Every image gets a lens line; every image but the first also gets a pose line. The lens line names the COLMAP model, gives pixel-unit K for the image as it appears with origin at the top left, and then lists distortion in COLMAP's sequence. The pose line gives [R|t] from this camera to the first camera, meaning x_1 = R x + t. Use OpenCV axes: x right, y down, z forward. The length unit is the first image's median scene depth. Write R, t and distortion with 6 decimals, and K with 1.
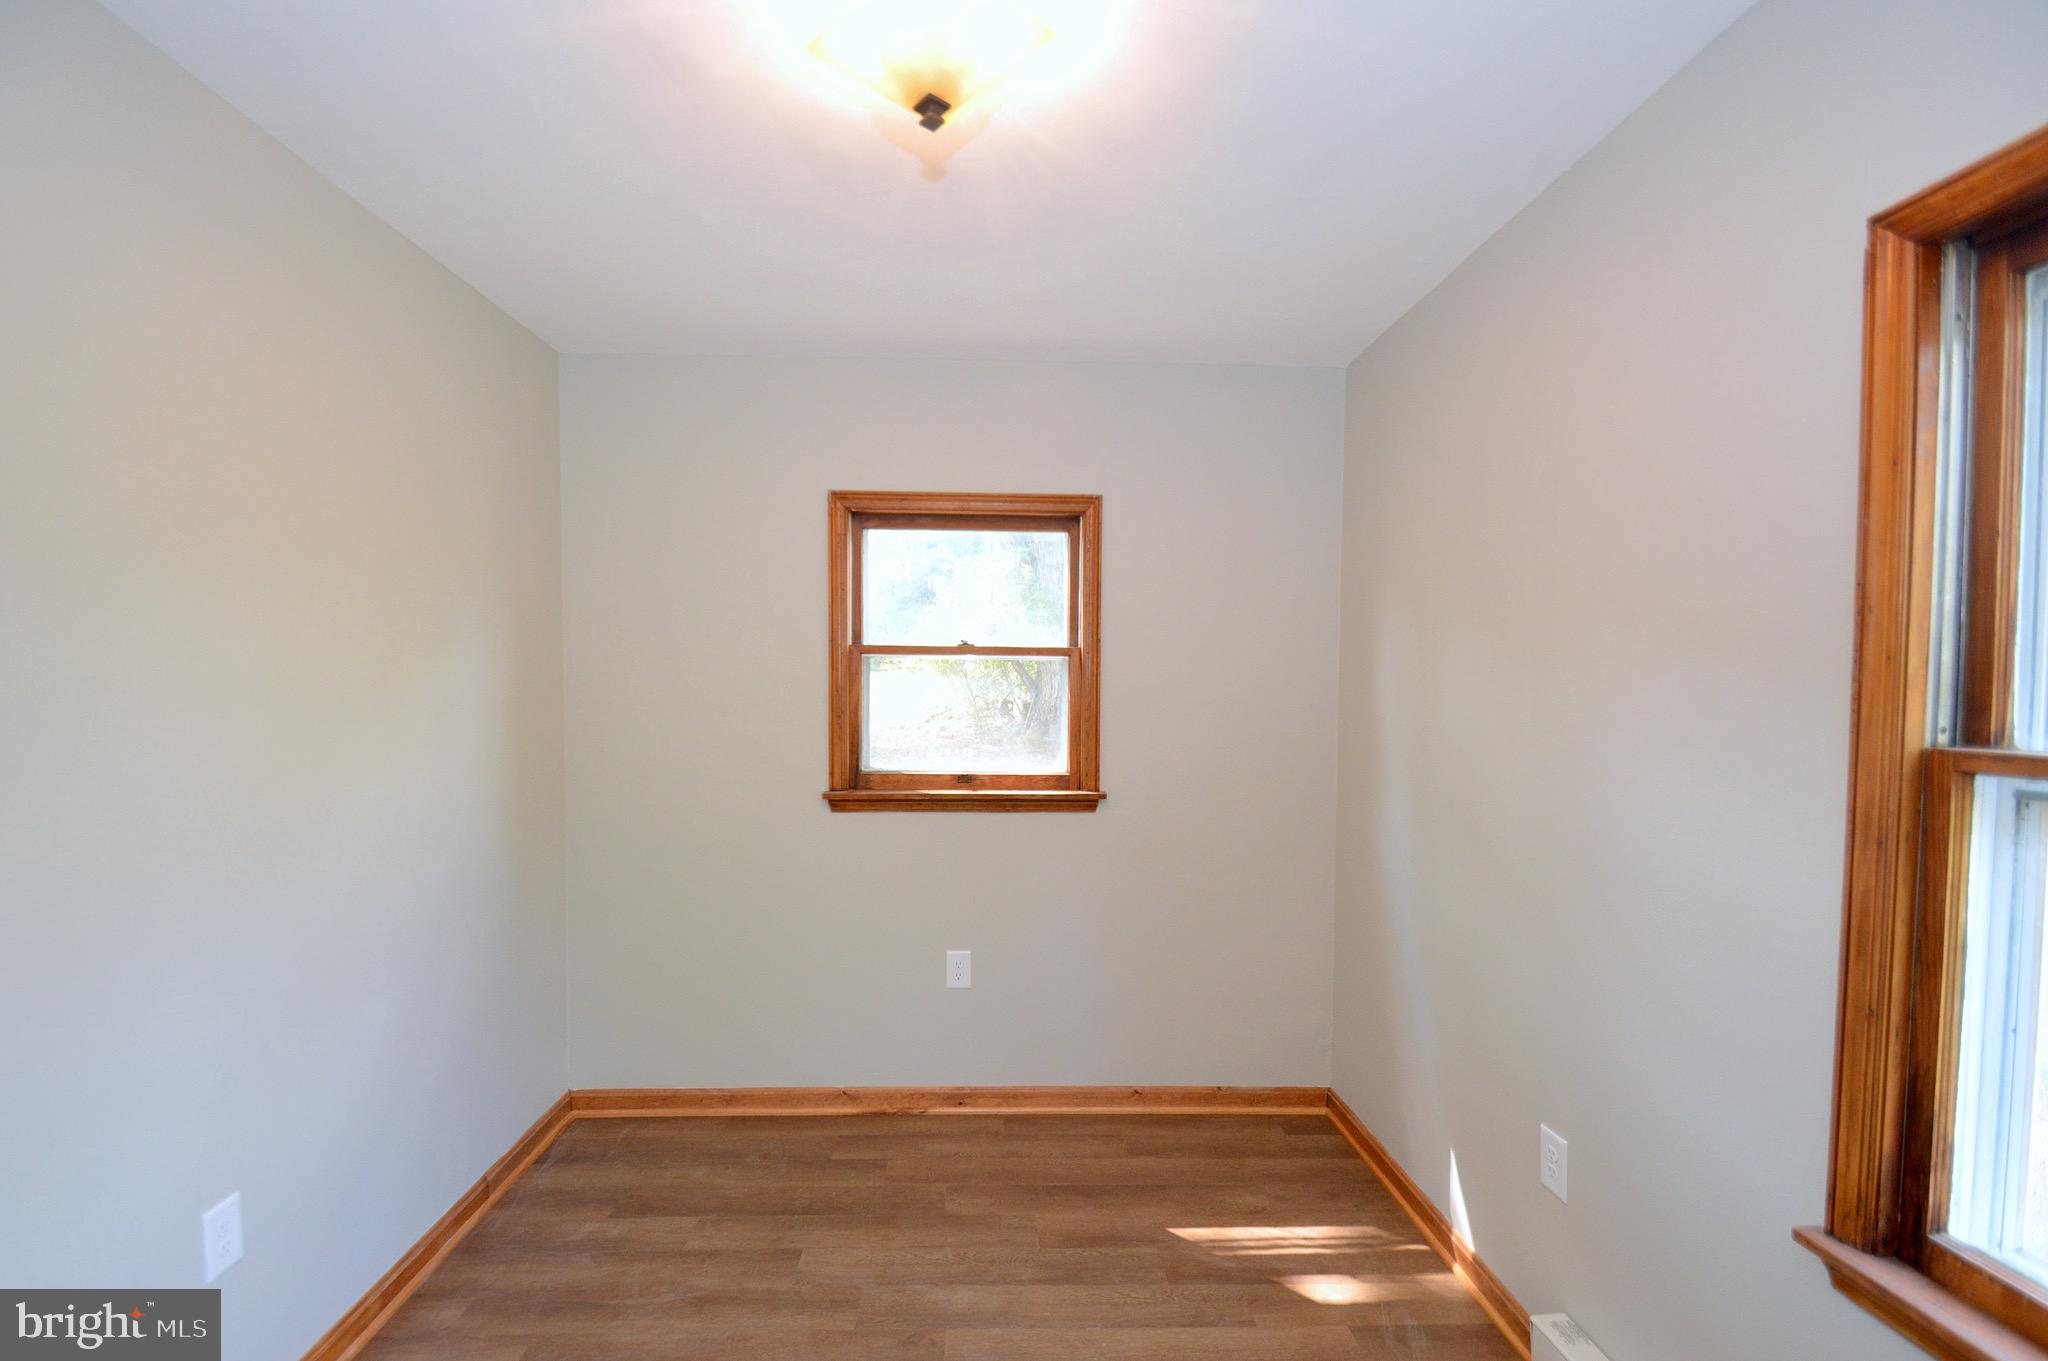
lens RADIAL K [[920.8, 0, 997.0], [0, 920.8, 710.8], [0, 0, 1]] dist [0.015808, -0.006620]
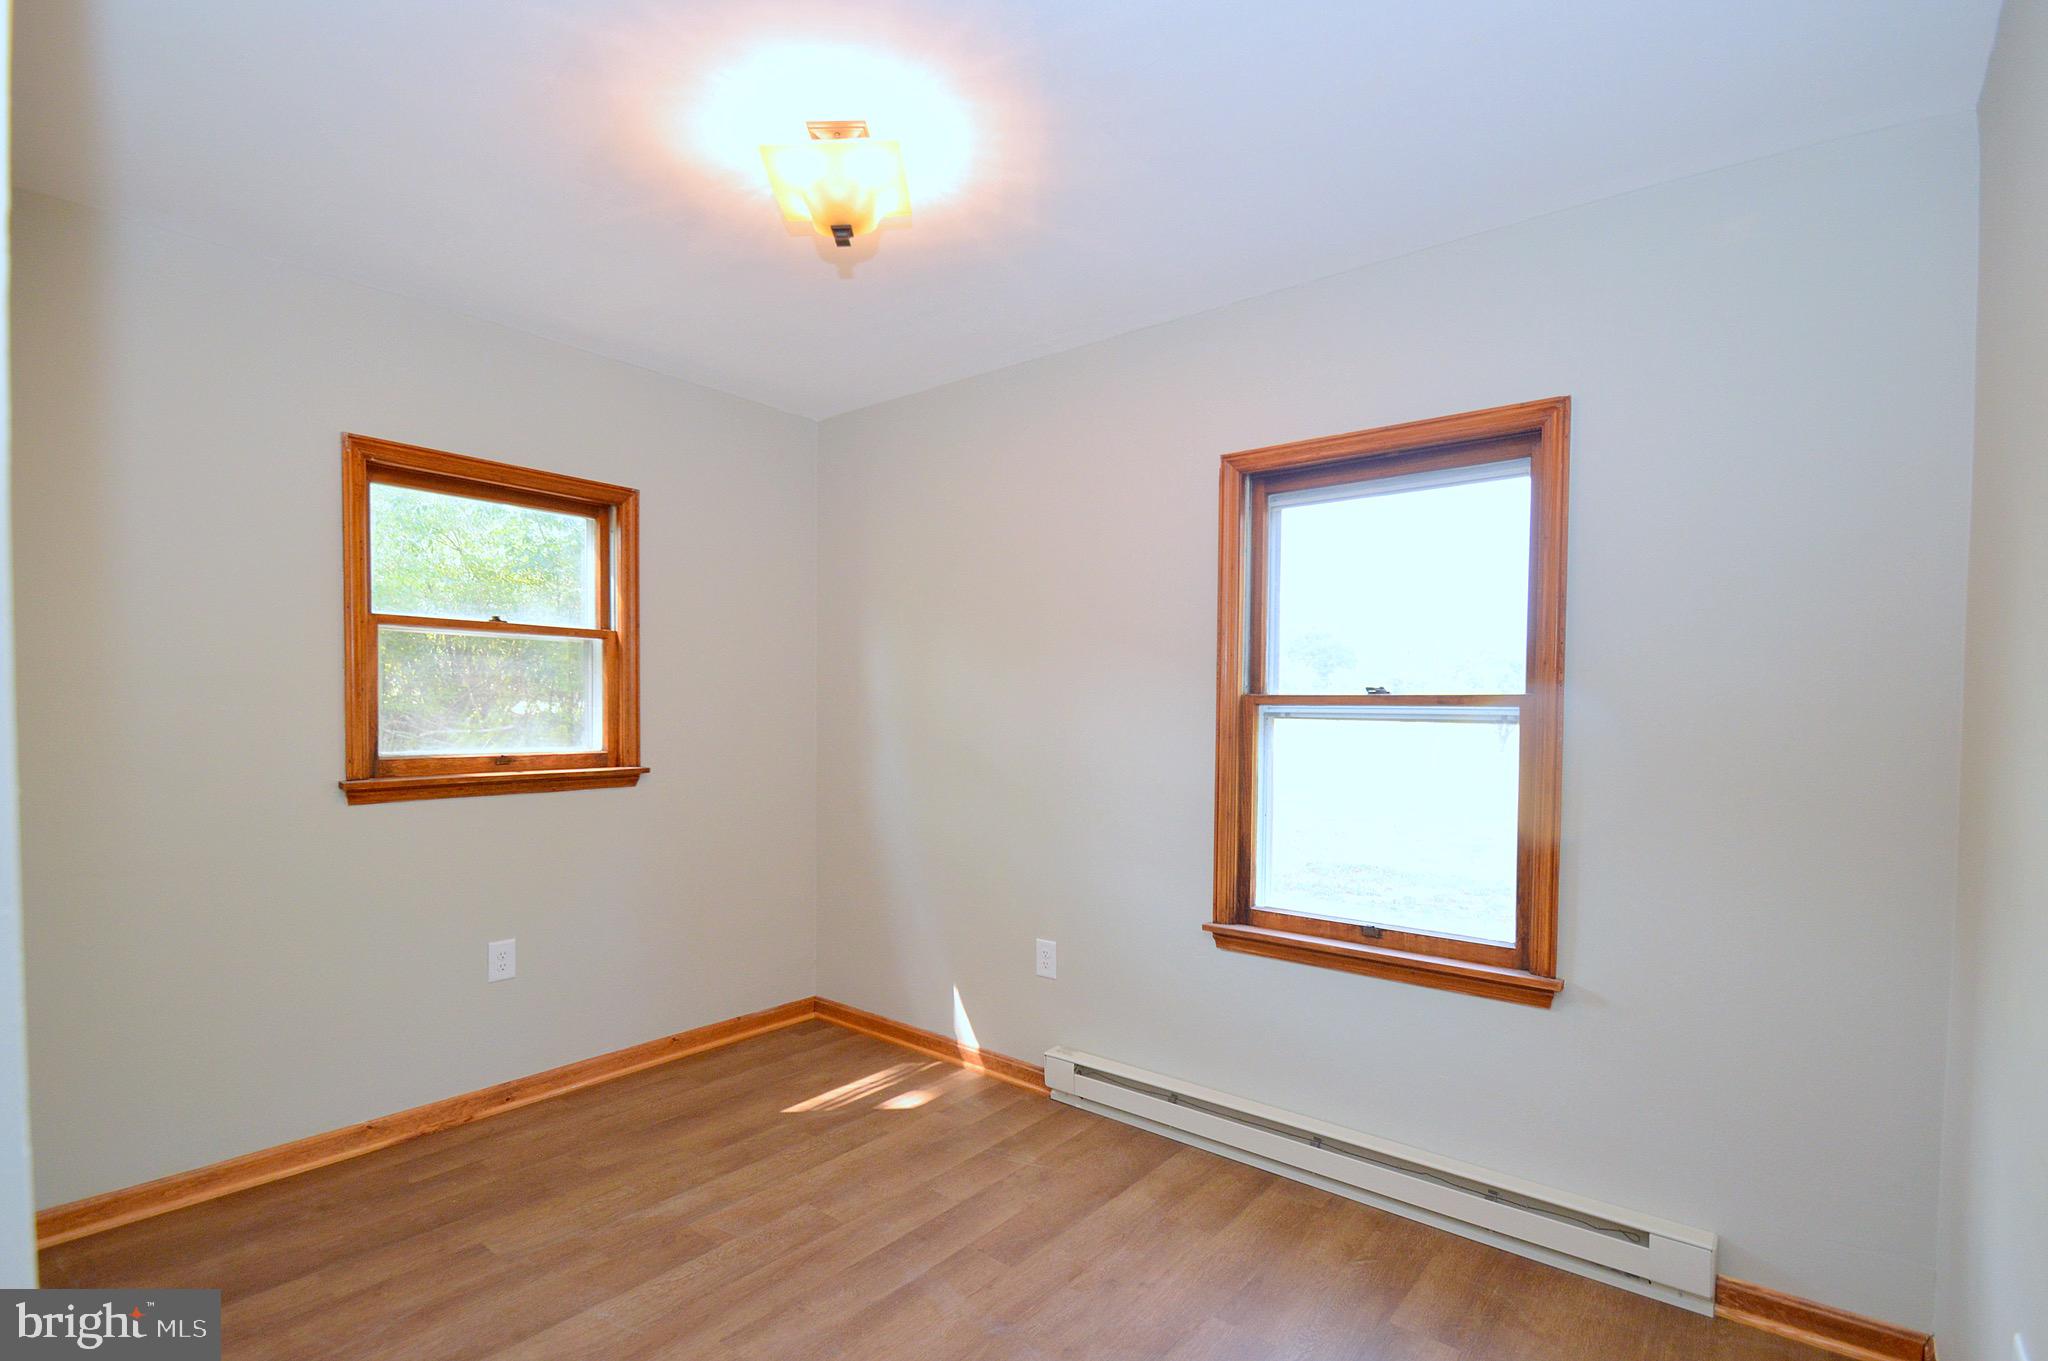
lens RADIAL K [[920.8, 0, 1014.4], [0, 920.8, 701.0], [0, 0, 1]] dist [0.015808, -0.006620]
pose [[0.678726, -0.001690, 0.734389, -0.429231], [0.010650, 0.999915, -0.007542, 0.027538], [-0.734314, 0.012941, 0.678687, -0.050273]]
